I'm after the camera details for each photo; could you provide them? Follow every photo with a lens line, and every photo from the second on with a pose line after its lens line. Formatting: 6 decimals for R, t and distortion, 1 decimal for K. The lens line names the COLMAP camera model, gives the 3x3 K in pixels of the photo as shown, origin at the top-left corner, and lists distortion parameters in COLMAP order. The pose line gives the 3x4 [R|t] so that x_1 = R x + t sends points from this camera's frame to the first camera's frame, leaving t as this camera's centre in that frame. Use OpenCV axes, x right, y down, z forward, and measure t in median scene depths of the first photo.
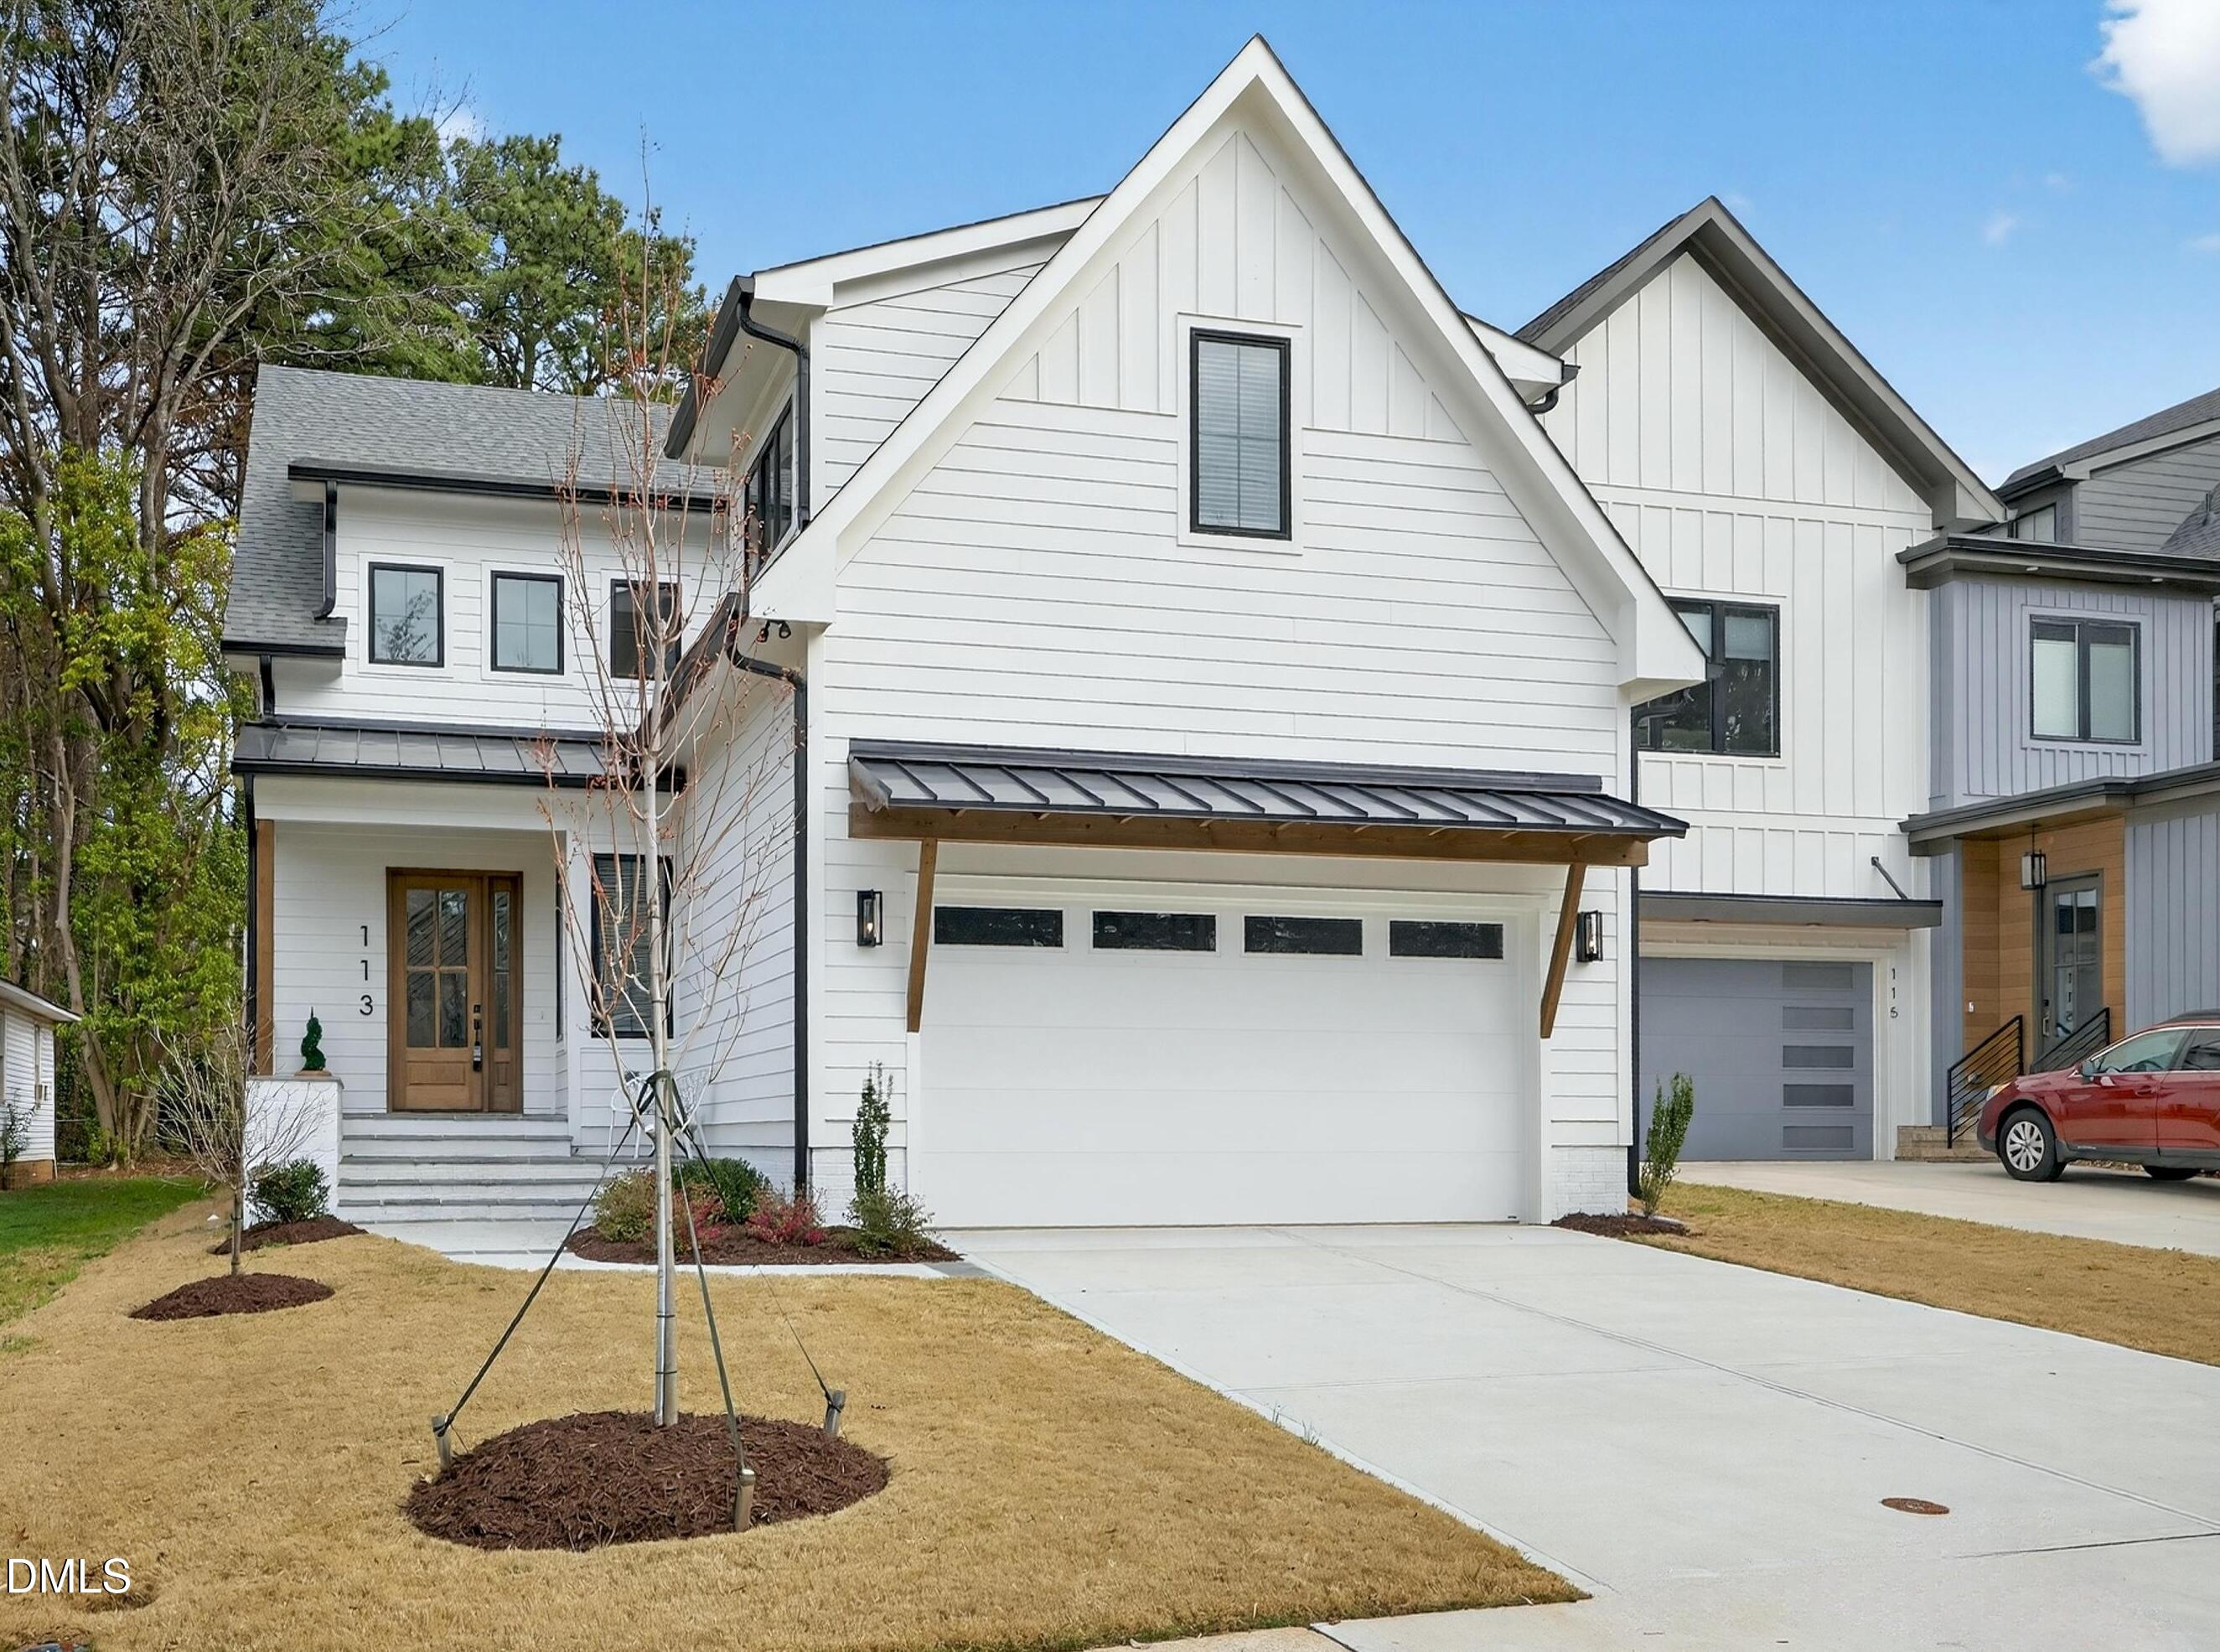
lens RADIAL K [[2135.9, 0, 1033.2], [0, 2135.9, 826.4], [0, 0, 1]] dist [0.002723, 0.001866]
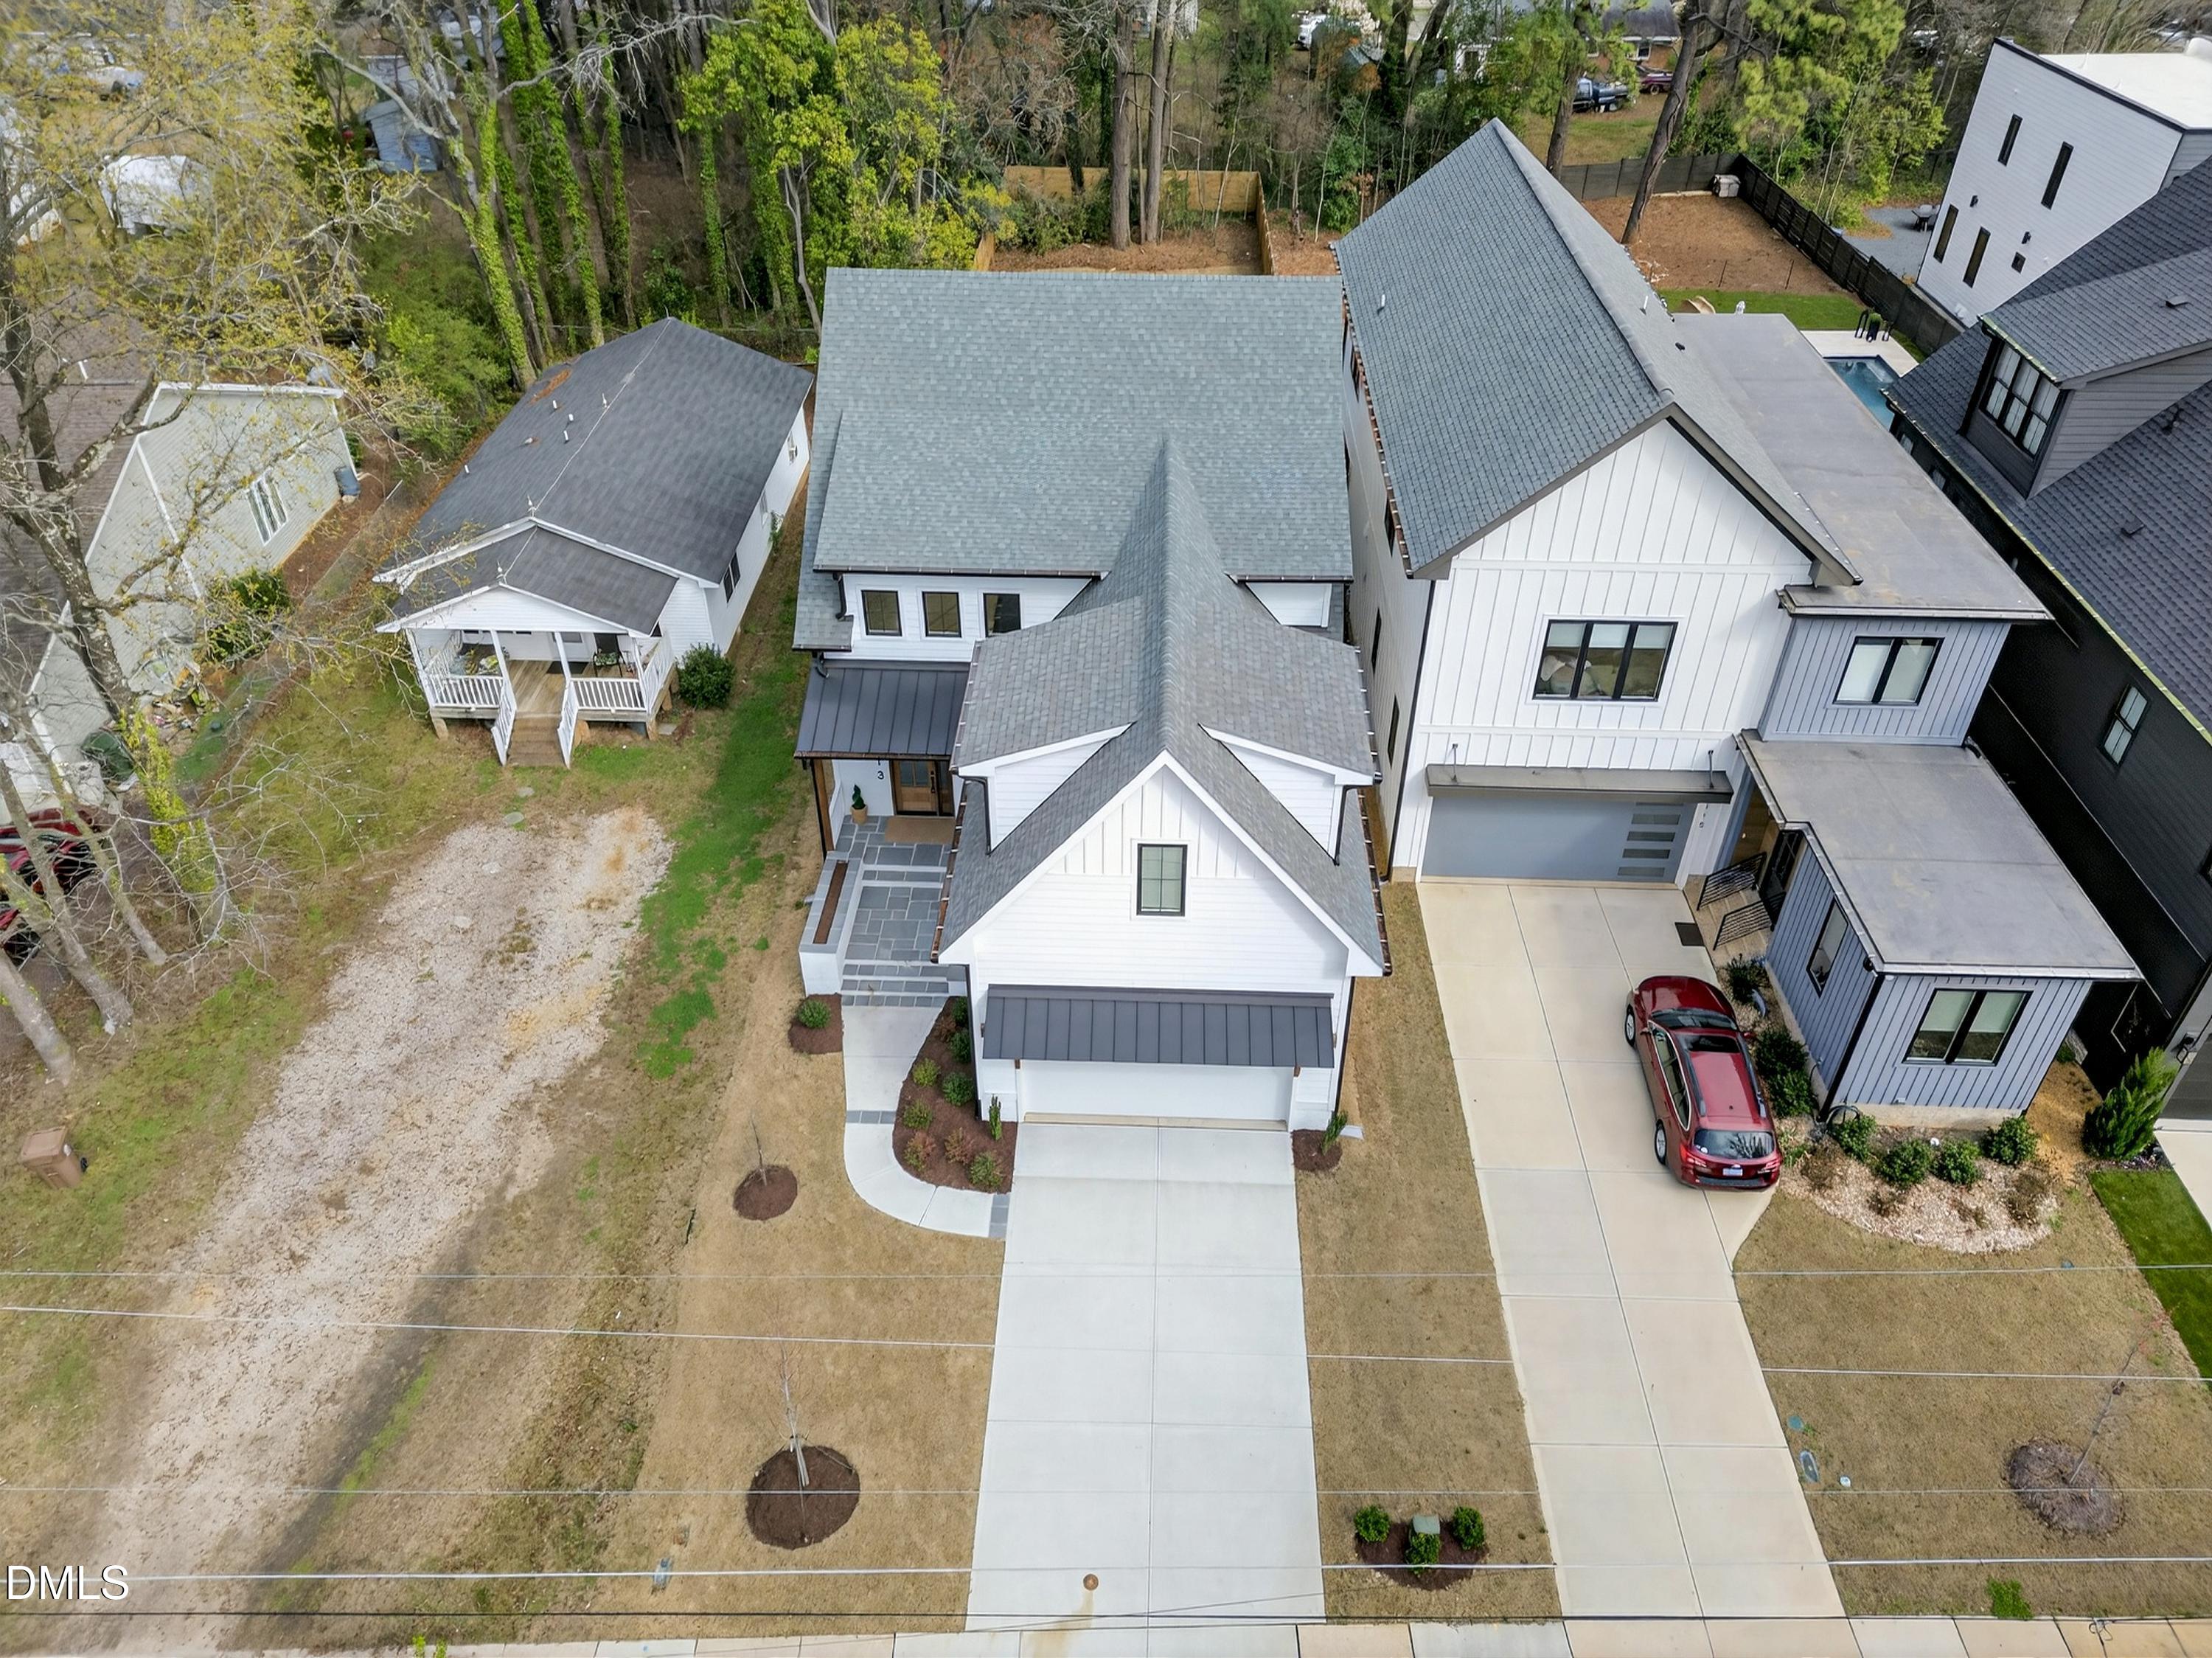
lens RADIAL K [[1548.2, 0, 1106.0], [0, 1548.2, 829.0], [0, 0, 1]] dist [0.051772, -0.036196]
pose [[0.954918, 0.182870, -0.233860, 0.241800], [0.000106, 0.787540, 0.616263, -0.720440], [0.296870, -0.588506, 0.752017, -0.119011]]
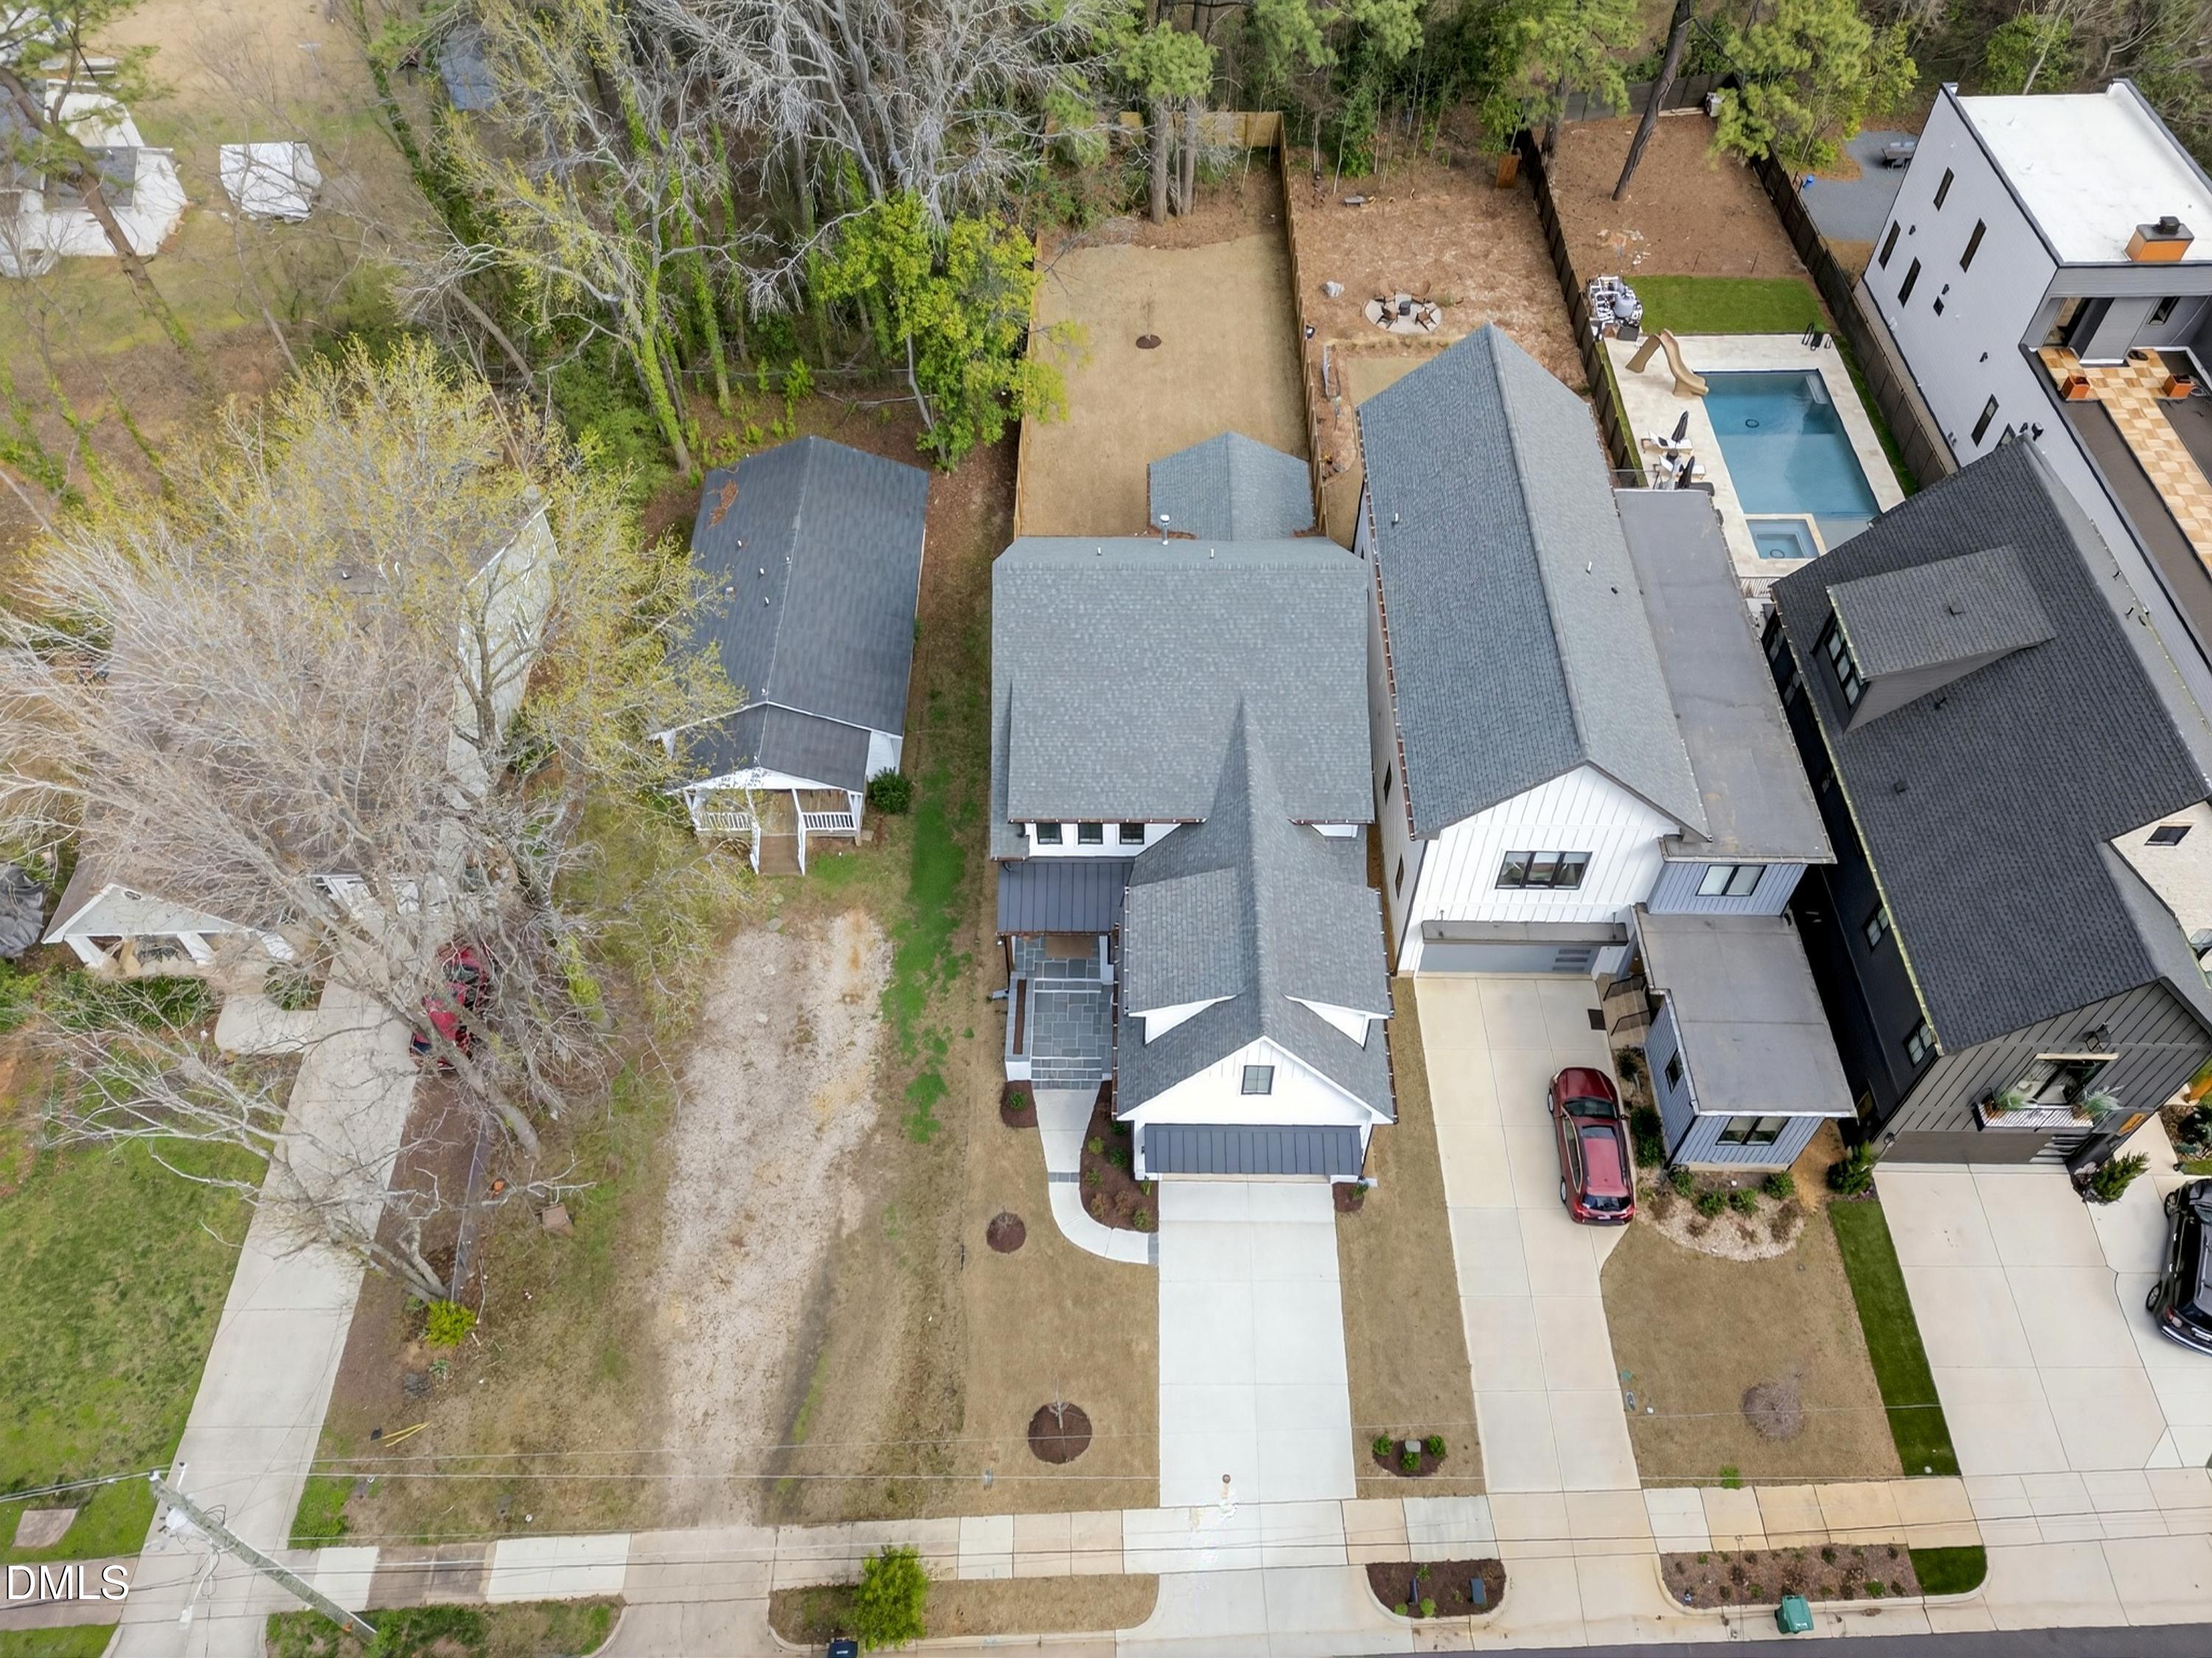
lens RADIAL K [[1573.9, 0, 1106.0], [0, 1573.9, 829.0], [0, 0, 1]] dist [0.065927, -0.054387]
pose [[0.961520, 0.207219, -0.180389, 0.136514], [0.015069, 0.615826, 0.787738, -1.570670], [0.274323, -0.760144, 0.589007, -0.196120]]
